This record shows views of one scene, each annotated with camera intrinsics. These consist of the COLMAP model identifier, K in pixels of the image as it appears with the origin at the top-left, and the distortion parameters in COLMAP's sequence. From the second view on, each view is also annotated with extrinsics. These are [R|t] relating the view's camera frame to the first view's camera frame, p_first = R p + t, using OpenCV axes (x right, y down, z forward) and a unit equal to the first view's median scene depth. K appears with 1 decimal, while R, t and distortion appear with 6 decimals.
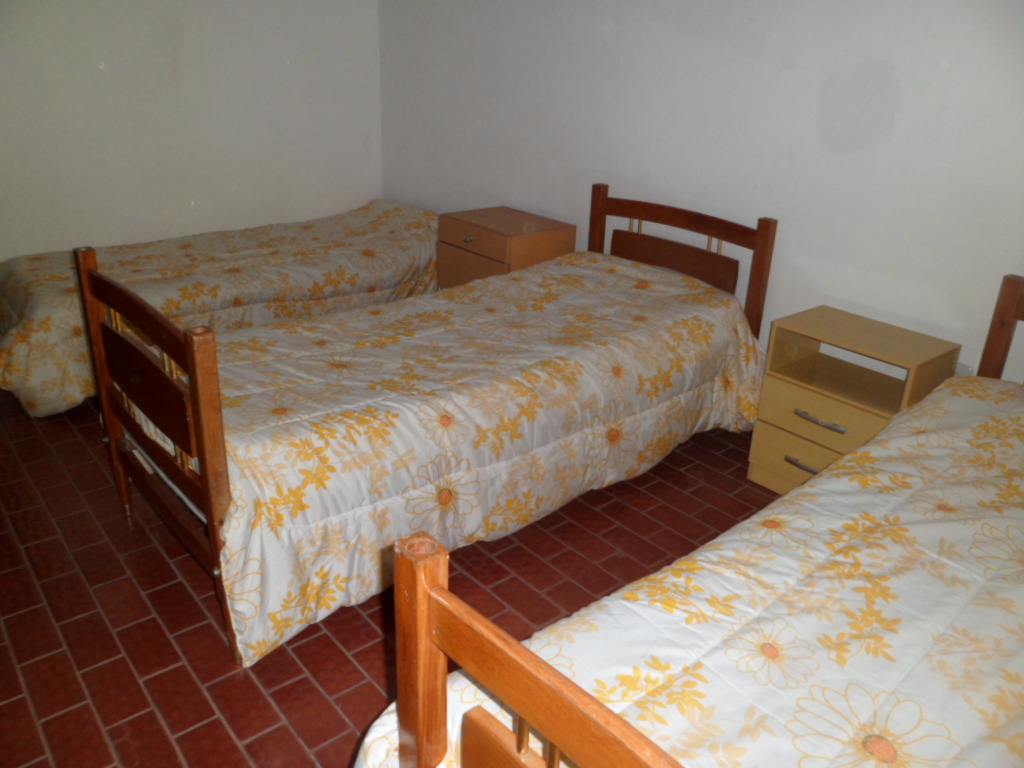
lens RADIAL K [[800.3, 0, 510.2], [0, 800.3, 384.4], [0, 0, 1]] dist [-0.077084, 0.051009]
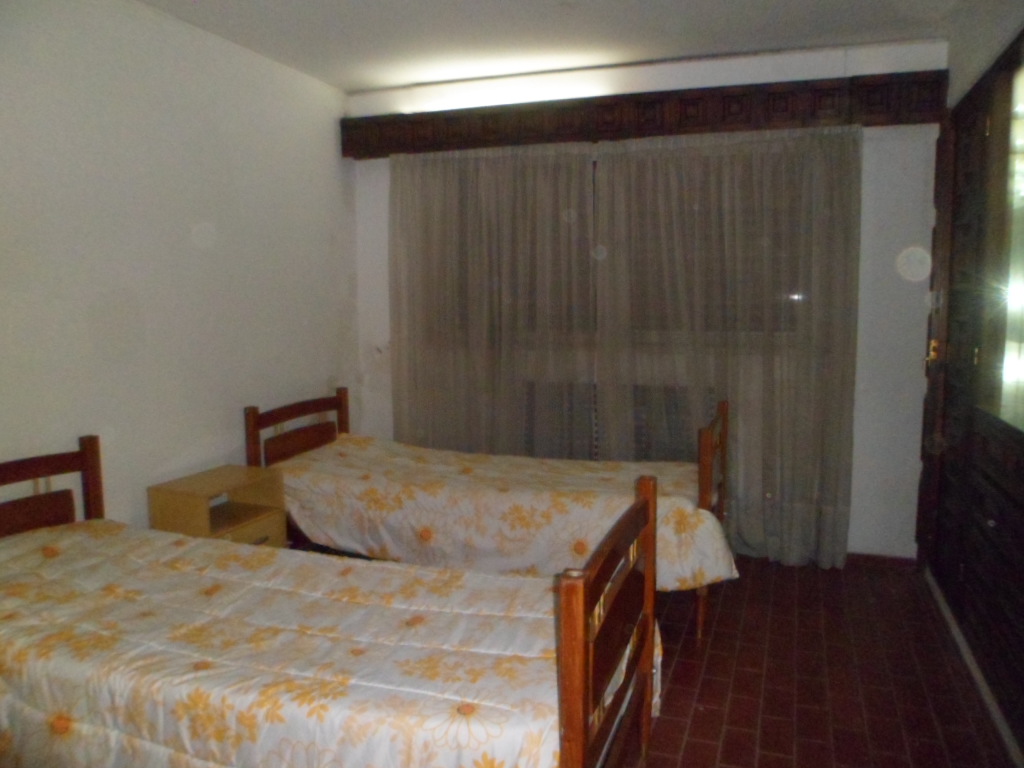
lens RADIAL K [[800.3, 0, 511.1], [0, 800.3, 384.8], [0, 0, 1]] dist [-0.077084, 0.051009]
pose [[-0.506368, -0.124380, 0.853300, -0.775843], [0.312194, 0.895972, 0.315863, -0.406697], [-0.803820, 0.426338, -0.414861, 0.935968]]
